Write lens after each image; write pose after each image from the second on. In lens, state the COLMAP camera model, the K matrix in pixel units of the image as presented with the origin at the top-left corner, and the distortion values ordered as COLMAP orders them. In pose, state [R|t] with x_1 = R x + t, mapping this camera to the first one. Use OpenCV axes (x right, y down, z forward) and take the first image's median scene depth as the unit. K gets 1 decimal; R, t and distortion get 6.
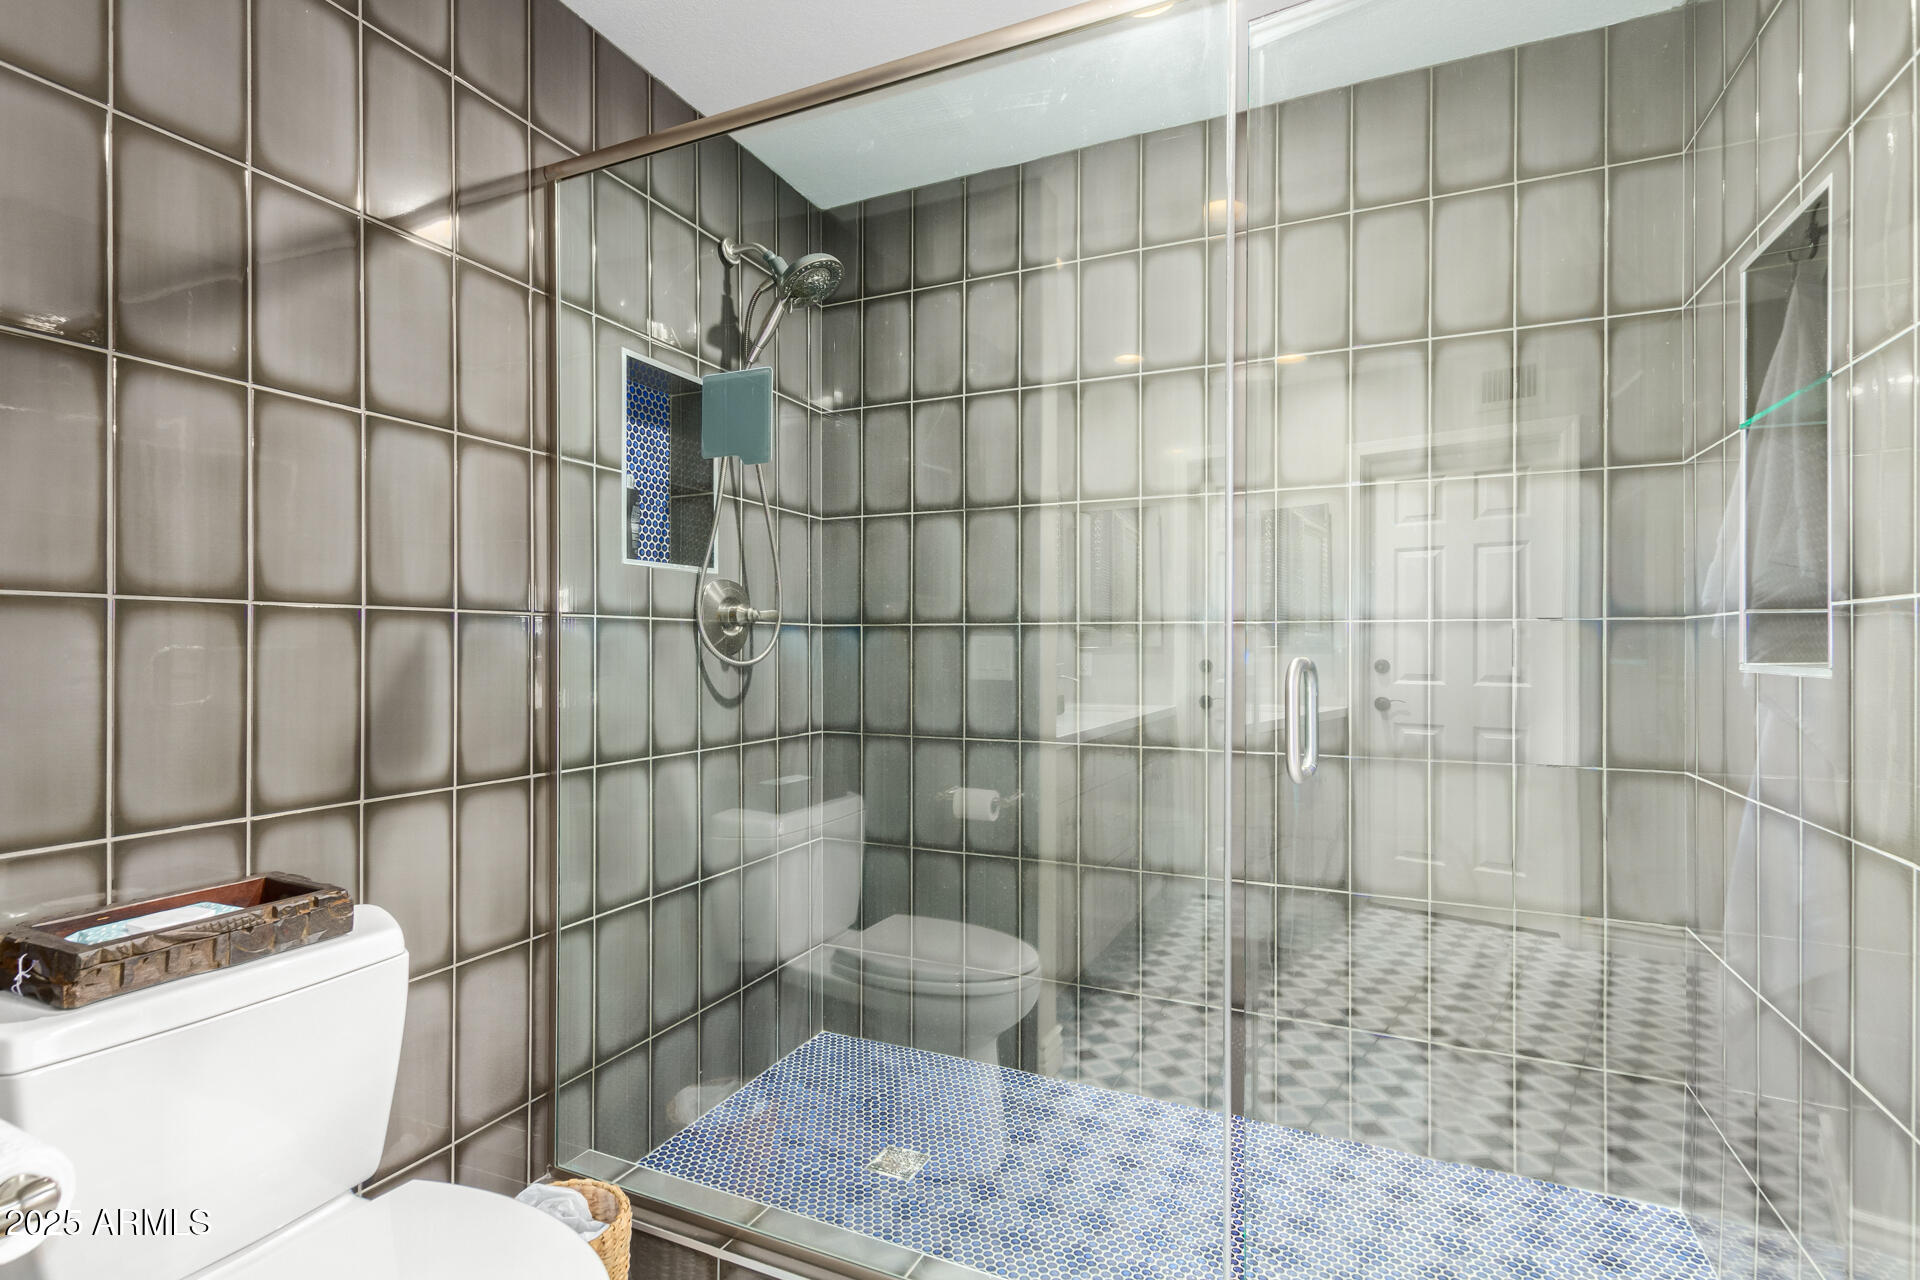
lens RADIAL K [[900.6, 0, 965.6], [0, 900.6, 645.4], [0, 0, 1]] dist [0.000576, -0.000003]
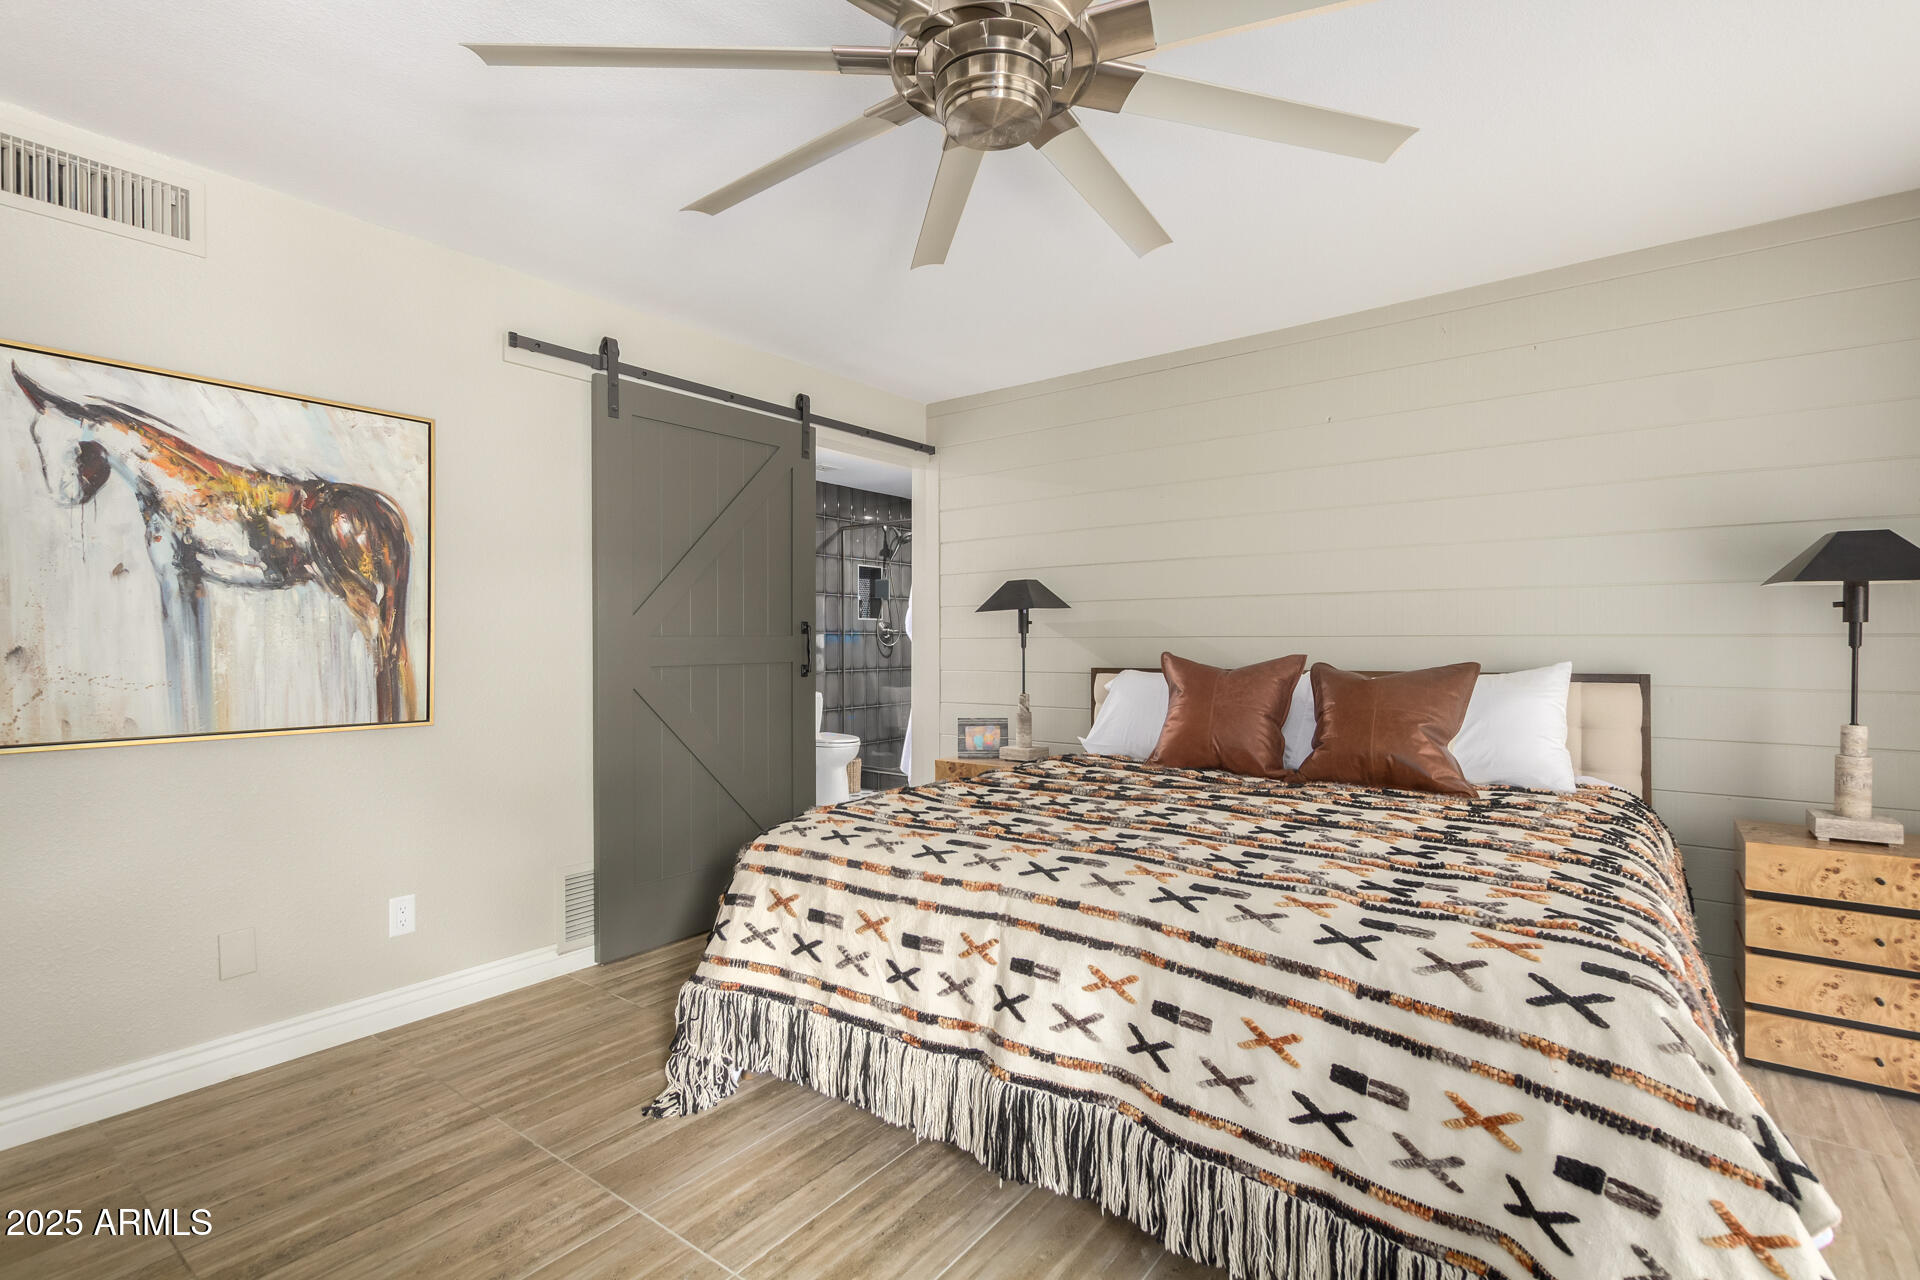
lens RADIAL K [[900.6, 0, 956.4], [0, 900.6, 639.7], [0, 0, 1]] dist [0.000576, -0.000003]
pose [[0.975935, -0.001079, -0.218057, 0.840091], [0.002566, 0.999975, 0.006539, -0.027155], [0.218044, -0.006941, 0.975914, -2.579645]]
